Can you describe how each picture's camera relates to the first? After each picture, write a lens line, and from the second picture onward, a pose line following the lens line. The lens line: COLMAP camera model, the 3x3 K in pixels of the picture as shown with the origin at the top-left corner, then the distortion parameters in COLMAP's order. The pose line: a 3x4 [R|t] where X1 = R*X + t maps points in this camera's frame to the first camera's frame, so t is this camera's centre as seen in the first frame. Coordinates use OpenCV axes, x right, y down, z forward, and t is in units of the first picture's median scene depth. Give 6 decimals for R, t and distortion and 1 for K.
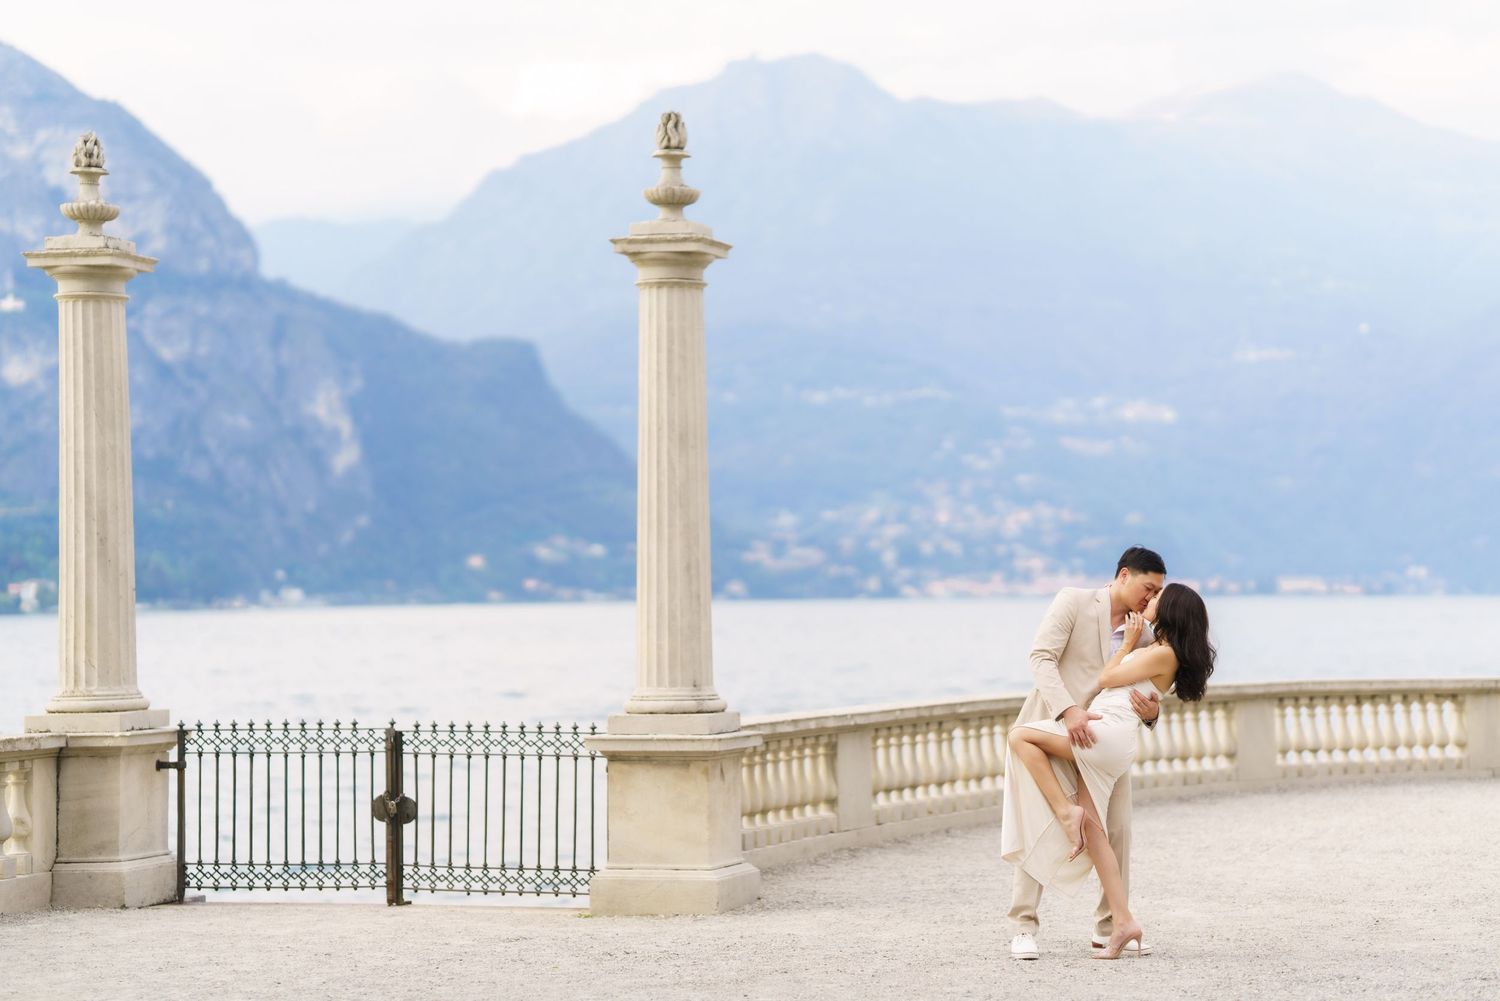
lens RADIAL K [[3518.3, 0, 745.6], [0, 3518.3, 504.9], [0, 0, 1]] dist [0.649707, 1.123815]
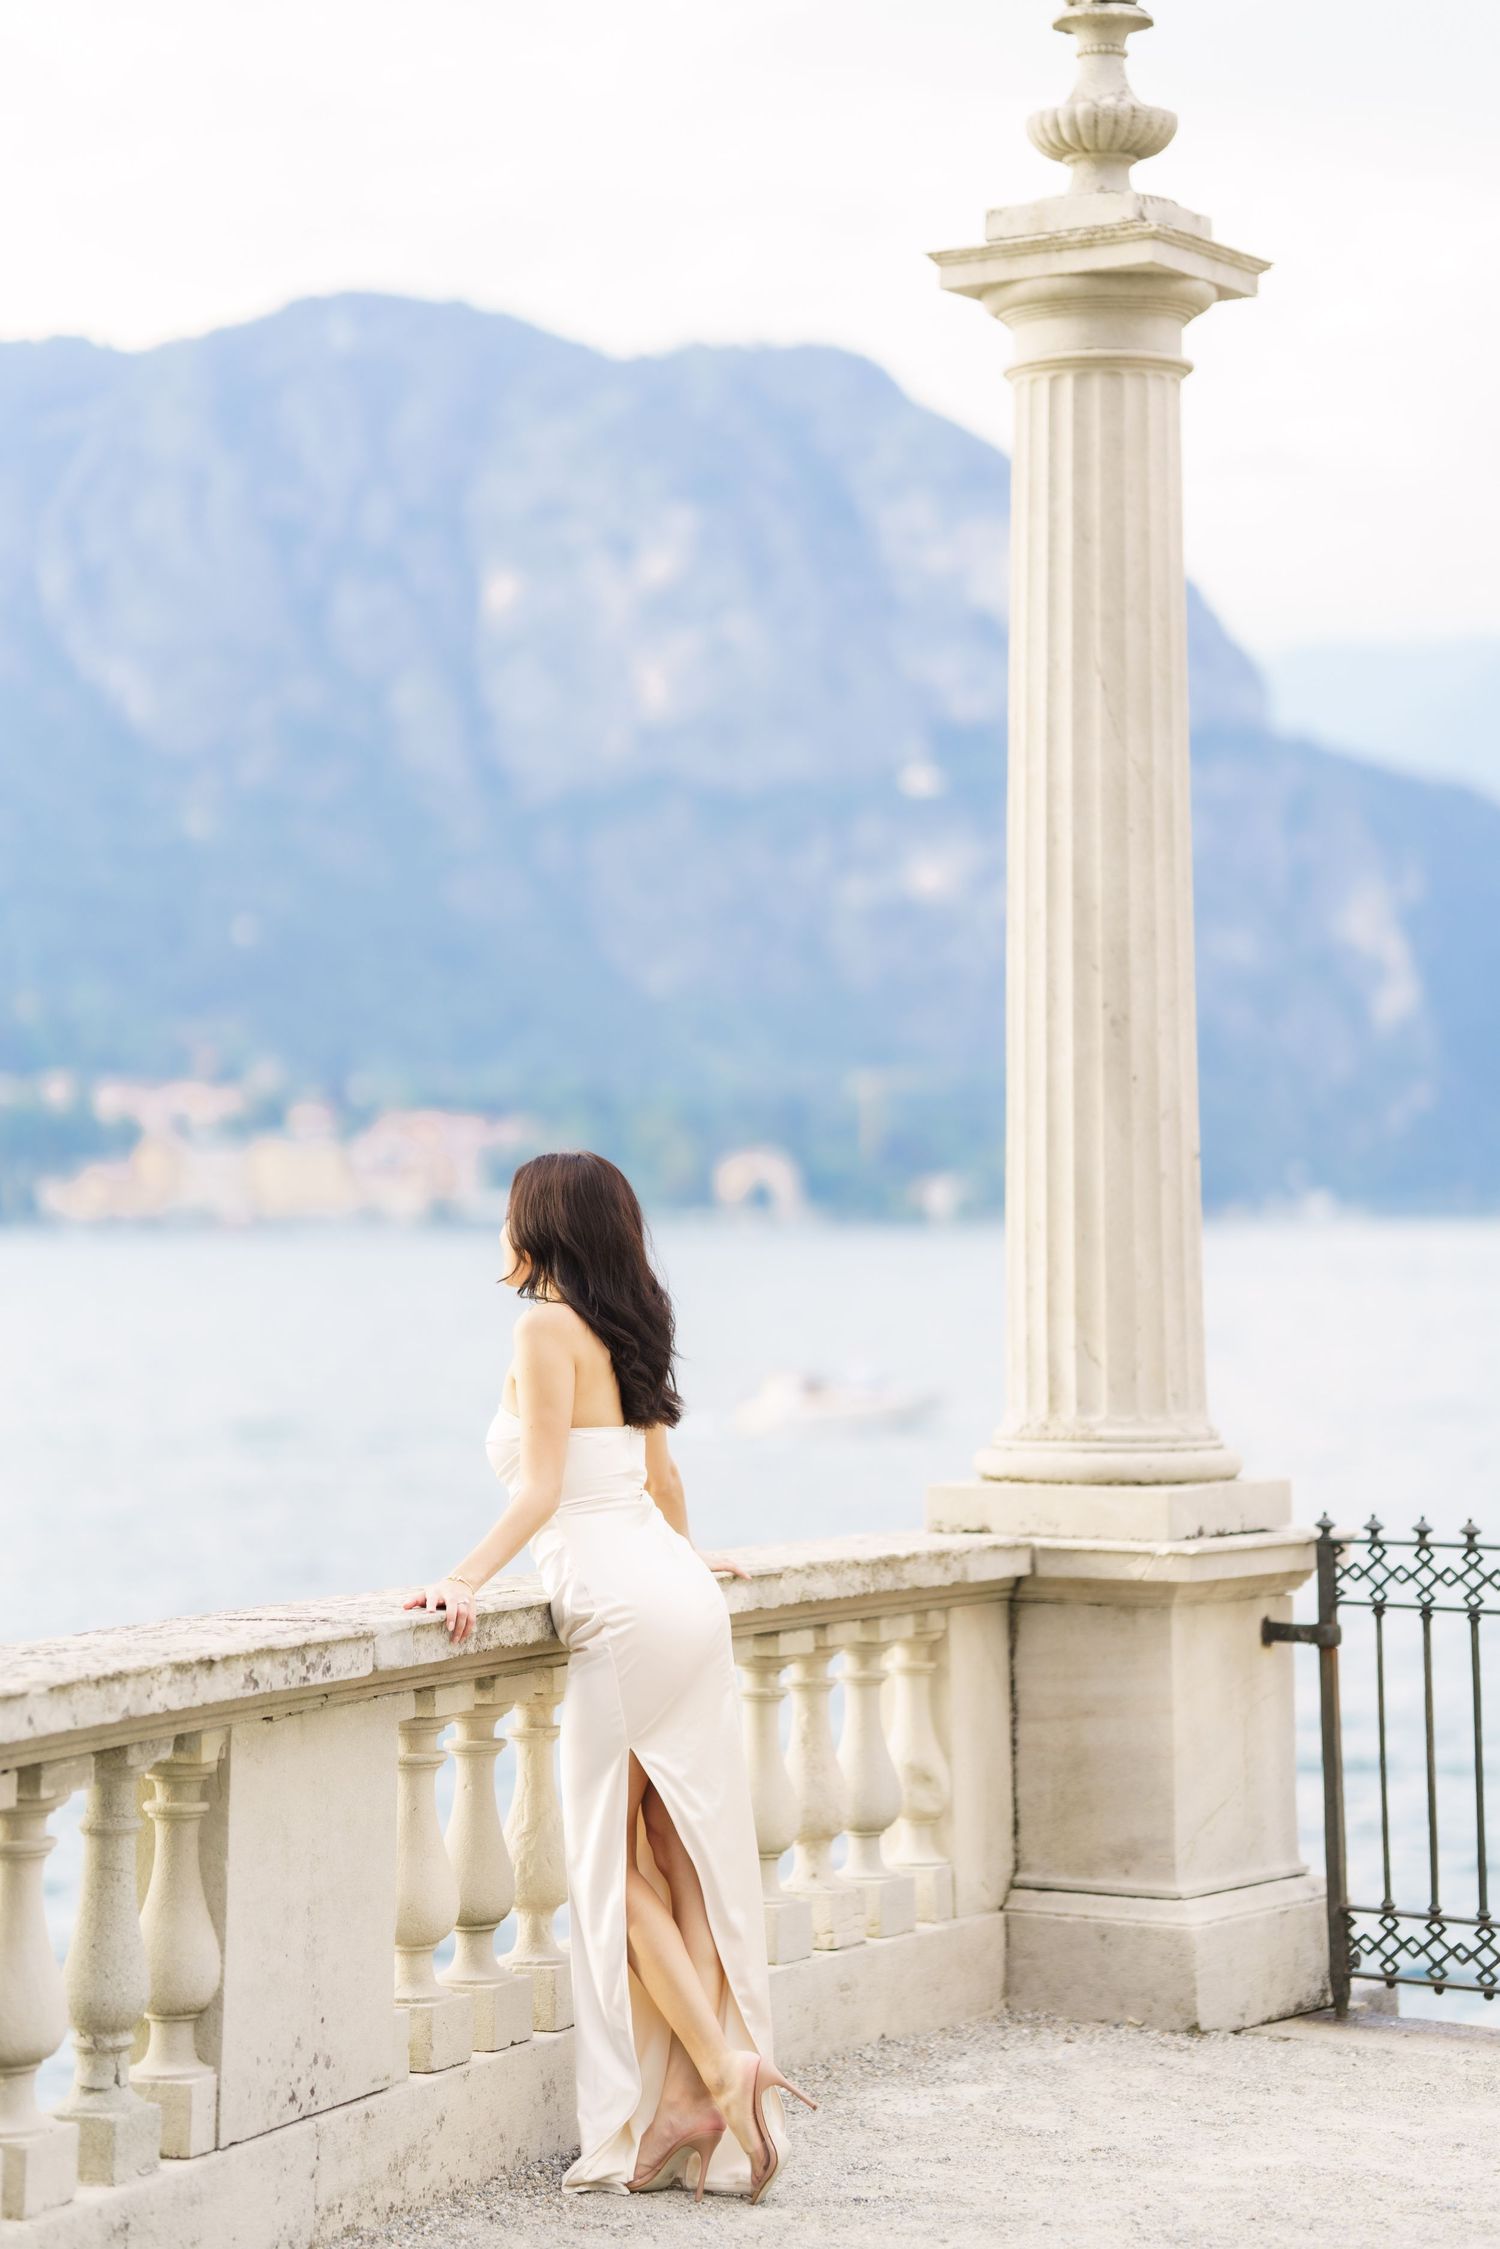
lens RADIAL K [[5280.0, 0, 750.7], [0, 5280.0, 1126.1], [0, 0, 1]] dist [0.647956, 1.277811]
pose [[0.973248, 0.003309, -0.229733, -0.089928], [-0.001020, 0.999949, 0.010083, 0.015070], [0.229754, -0.009579, 0.973202, 0.458371]]
